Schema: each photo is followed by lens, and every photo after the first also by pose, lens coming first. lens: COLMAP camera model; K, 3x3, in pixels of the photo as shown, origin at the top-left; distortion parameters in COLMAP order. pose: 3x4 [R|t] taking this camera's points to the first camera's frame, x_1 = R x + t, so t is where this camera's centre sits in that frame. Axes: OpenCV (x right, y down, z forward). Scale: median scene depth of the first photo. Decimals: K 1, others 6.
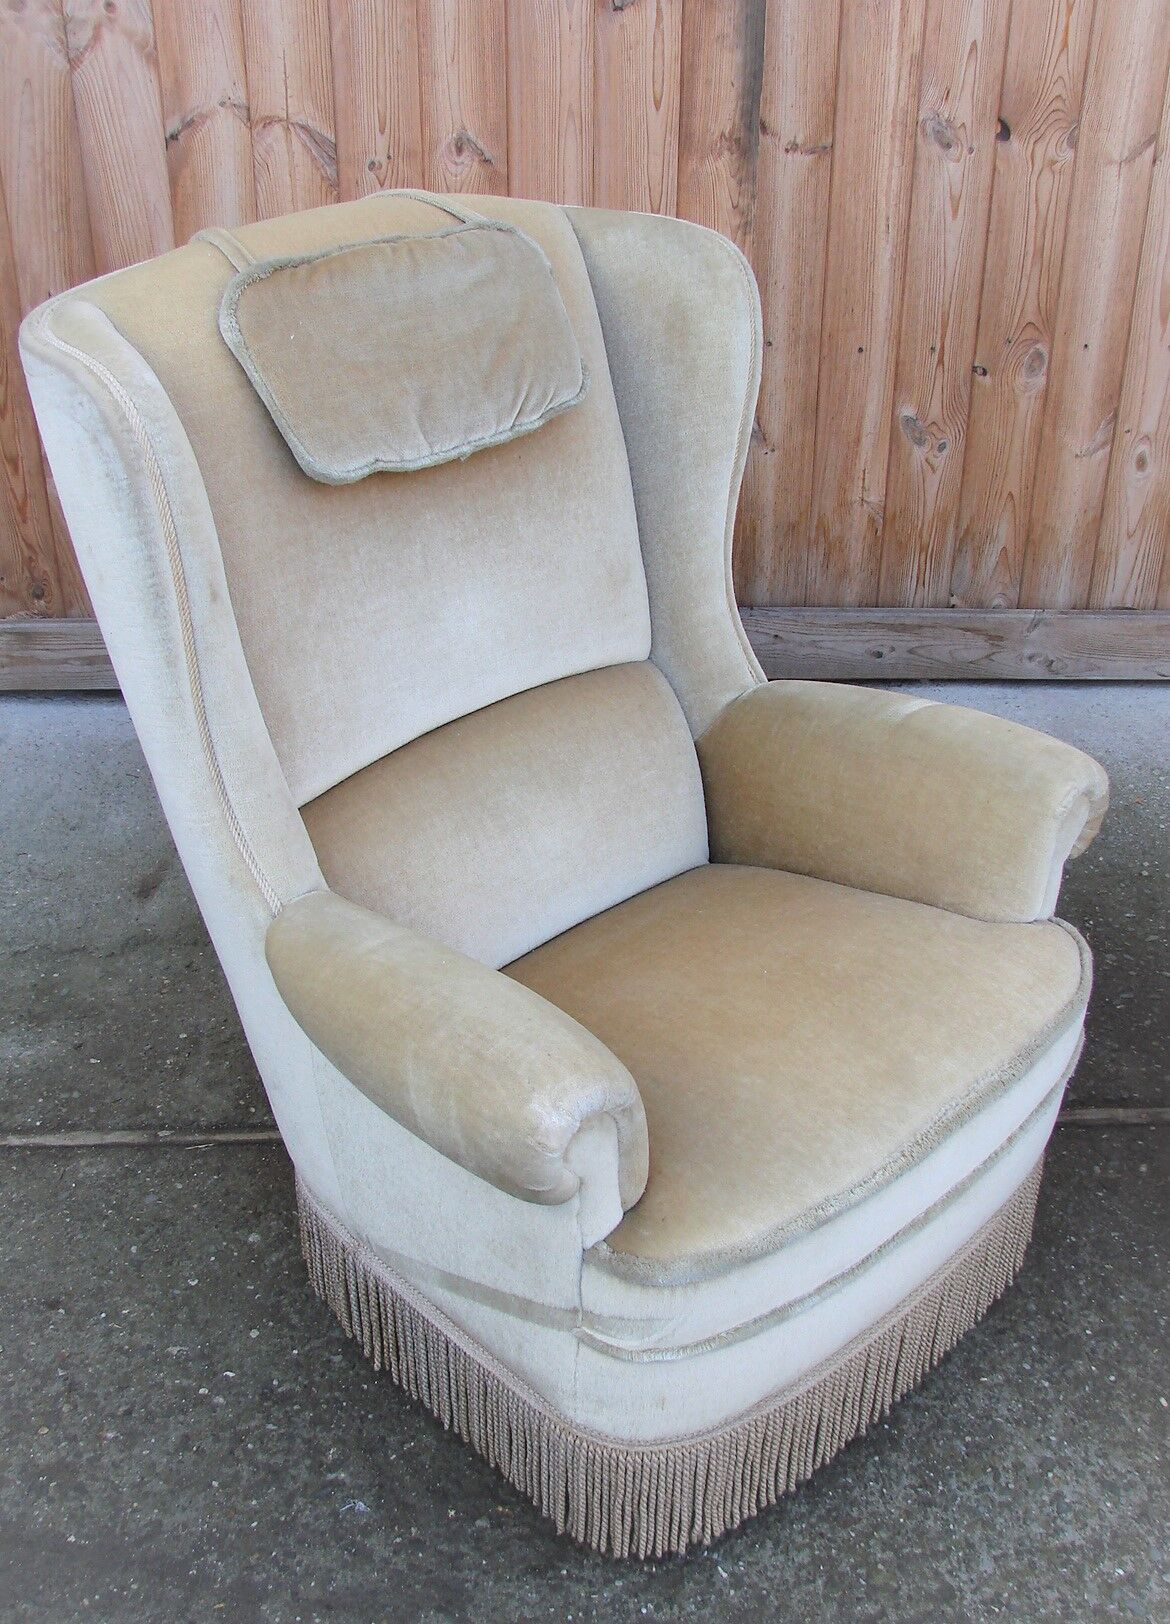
lens RADIAL K [[1754.5, 0, 603.9], [0, 1754.5, 823.0], [0, 0, 1]] dist [-0.212960, 0.269236]
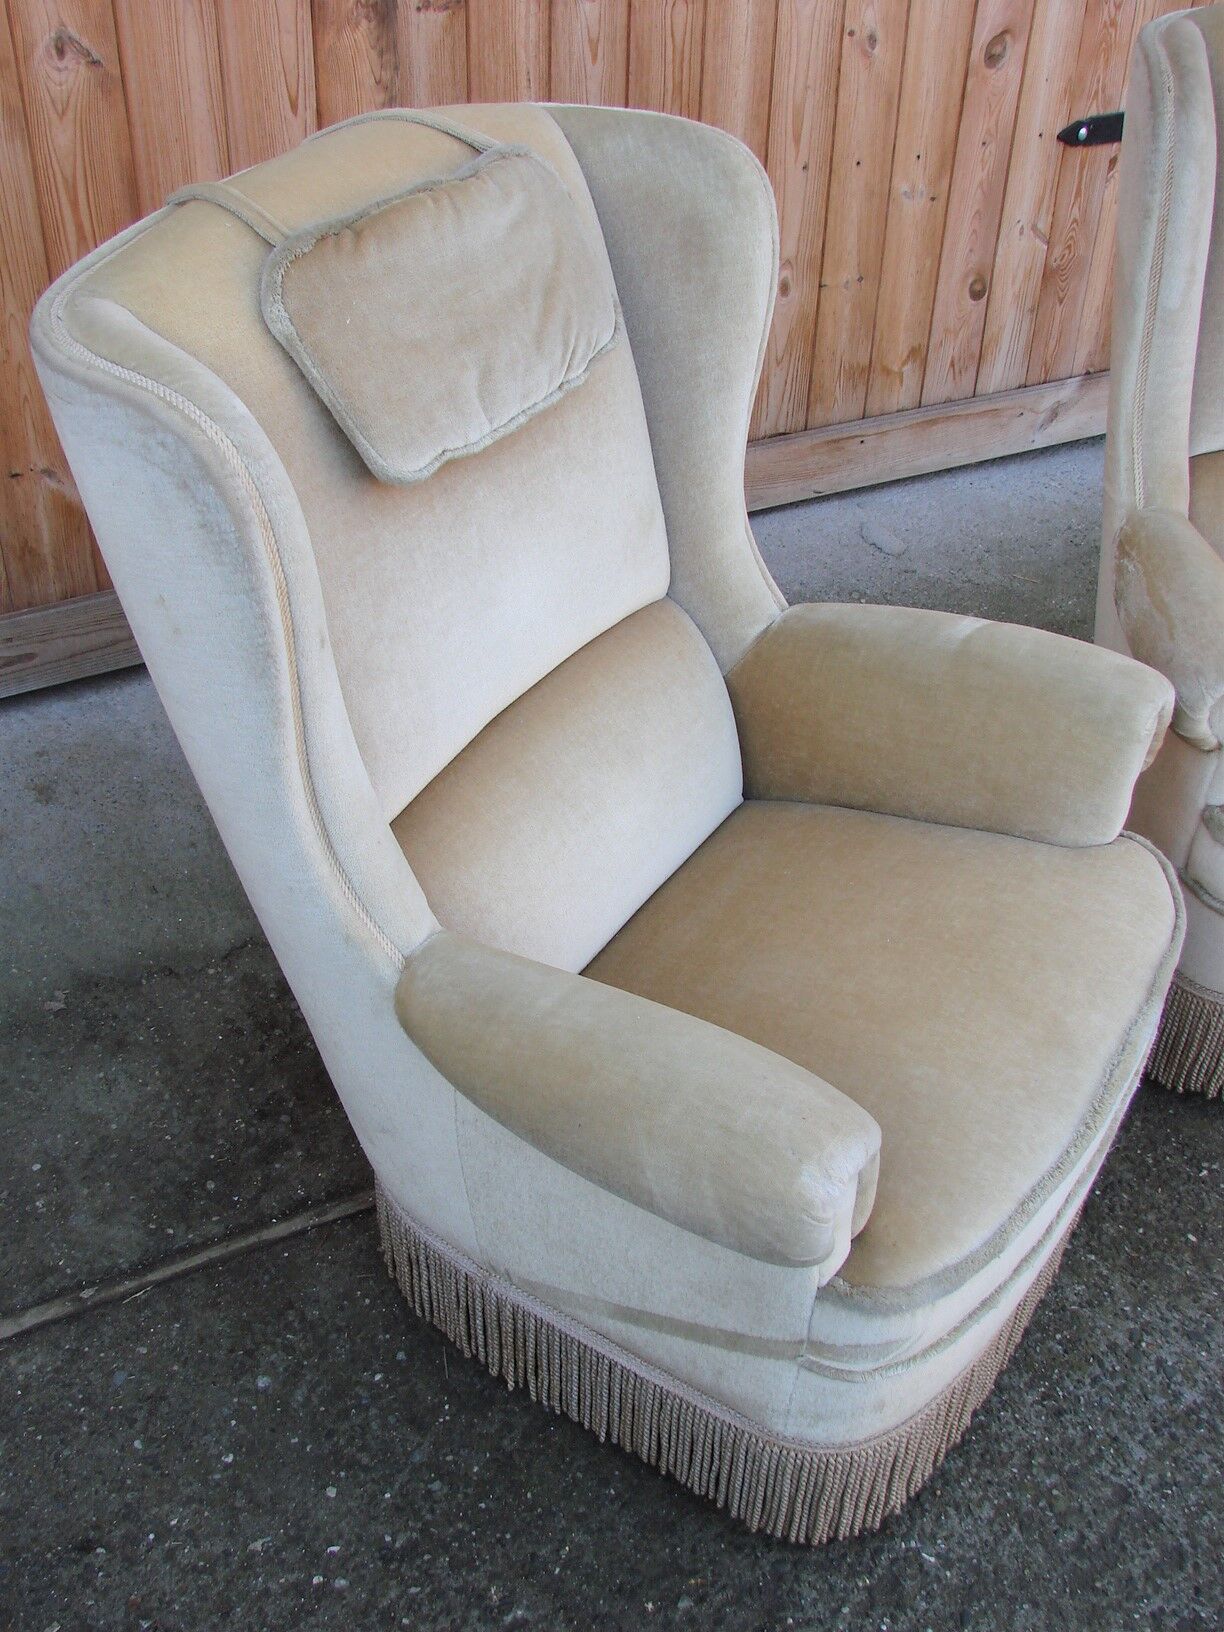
lens RADIAL K [[1750.7, 0, 593.1], [0, 1750.7, 820.6], [0, 0, 1]] dist [-0.216316, 0.265310]
pose [[0.909456, -0.250887, 0.331582, -0.214134], [0.204995, 0.964341, 0.167400, -0.119127], [-0.361757, -0.084271, 0.928456, 0.120331]]
